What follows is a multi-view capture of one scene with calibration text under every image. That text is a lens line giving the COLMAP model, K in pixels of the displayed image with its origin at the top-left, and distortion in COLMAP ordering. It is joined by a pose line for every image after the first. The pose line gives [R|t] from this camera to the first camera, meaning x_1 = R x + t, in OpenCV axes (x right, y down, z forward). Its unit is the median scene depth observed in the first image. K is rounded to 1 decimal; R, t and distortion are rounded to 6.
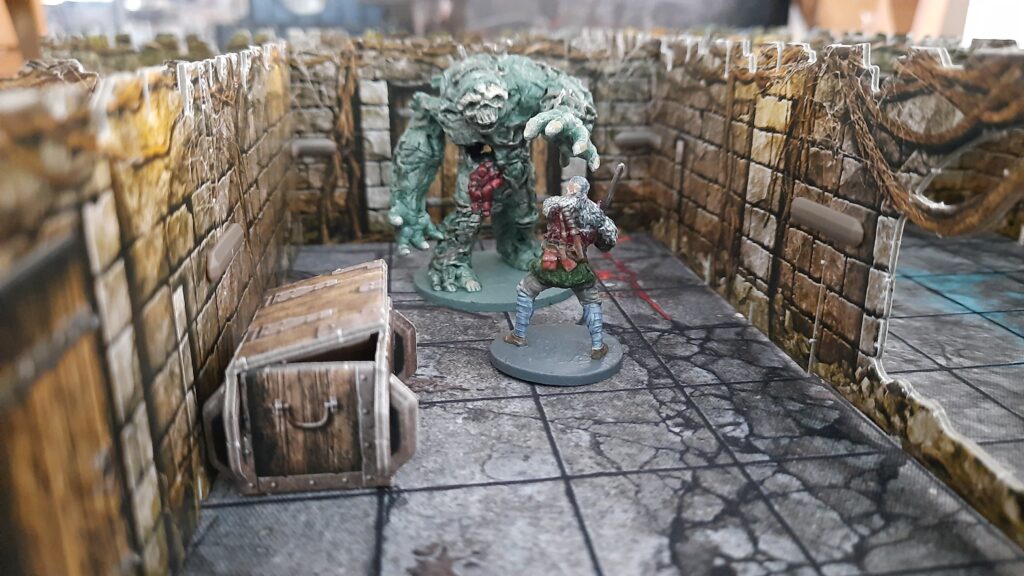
lens RADIAL K [[722.0, 0, 512.9], [0, 722.0, 306.3], [0, 0, 1]] dist [0.004237, -0.050234]
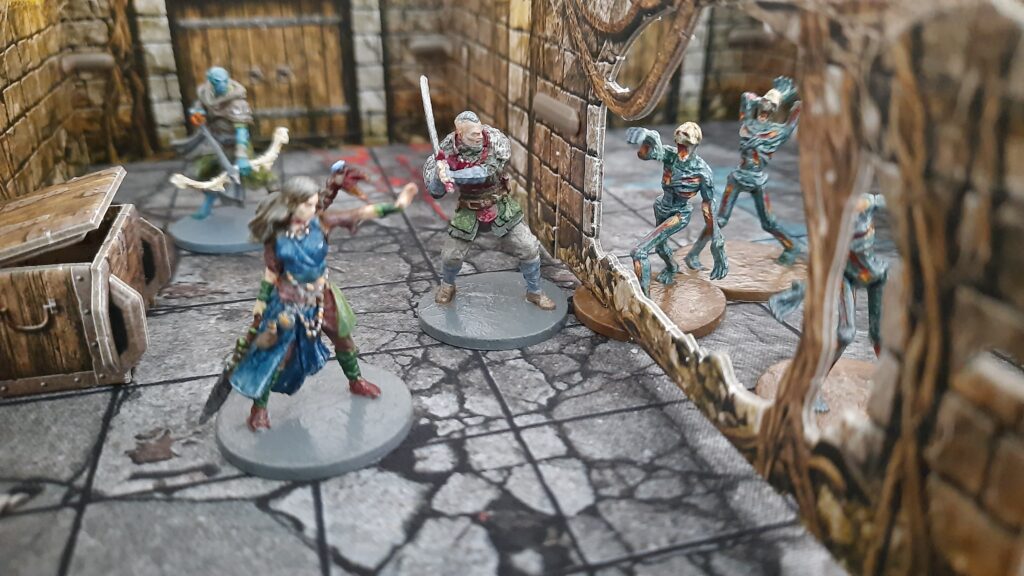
lens RADIAL K [[722.0, 0, 512.9], [0, 722.0, 306.3], [0, 0, 1]] dist [0.004237, -0.050234]
pose [[0.988917, -0.064014, 0.133957, 0.230750], [0.050516, 0.993517, 0.101845, 0.058551], [-0.139608, -0.093949, 0.985740, -0.080882]]
